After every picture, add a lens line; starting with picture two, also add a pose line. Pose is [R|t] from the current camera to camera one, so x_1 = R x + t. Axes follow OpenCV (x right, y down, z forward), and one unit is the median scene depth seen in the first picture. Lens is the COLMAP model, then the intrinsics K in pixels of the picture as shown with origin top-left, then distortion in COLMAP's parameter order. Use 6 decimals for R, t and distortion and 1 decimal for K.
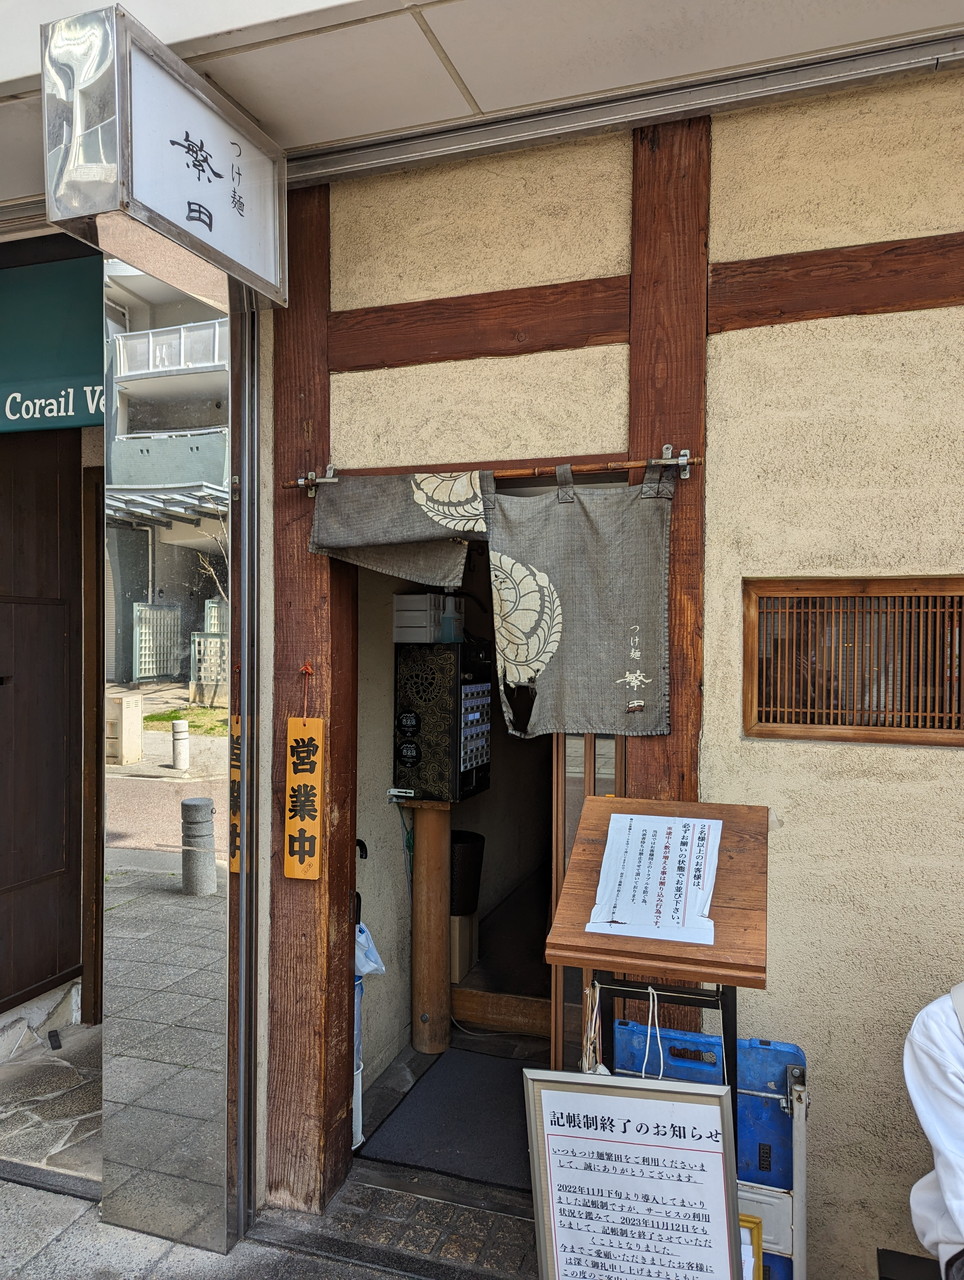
lens RADIAL K [[905.2, 0, 481.0], [0, 905.2, 643.2], [0, 0, 1]] dist [0.004964, -0.013533]
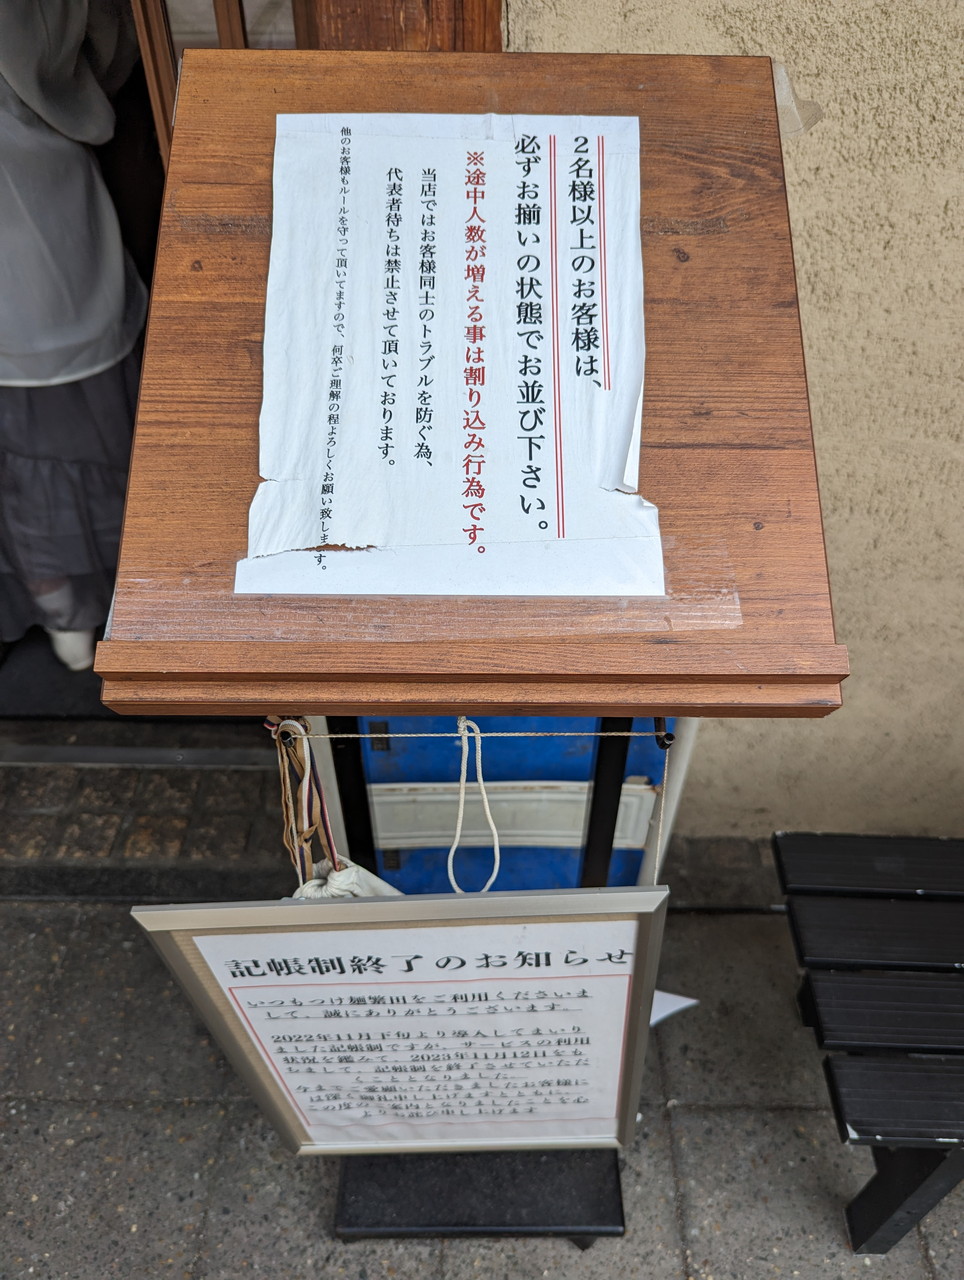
lens RADIAL K [[905.2, 0, 489.8], [0, 905.2, 642.7], [0, 0, 1]] dist [0.004964, -0.013533]
pose [[0.947632, -0.207197, 0.243031, 0.119448], [-0.009980, 0.741396, 0.670994, 0.136594], [-0.319210, -0.638280, 0.700502, 0.767022]]
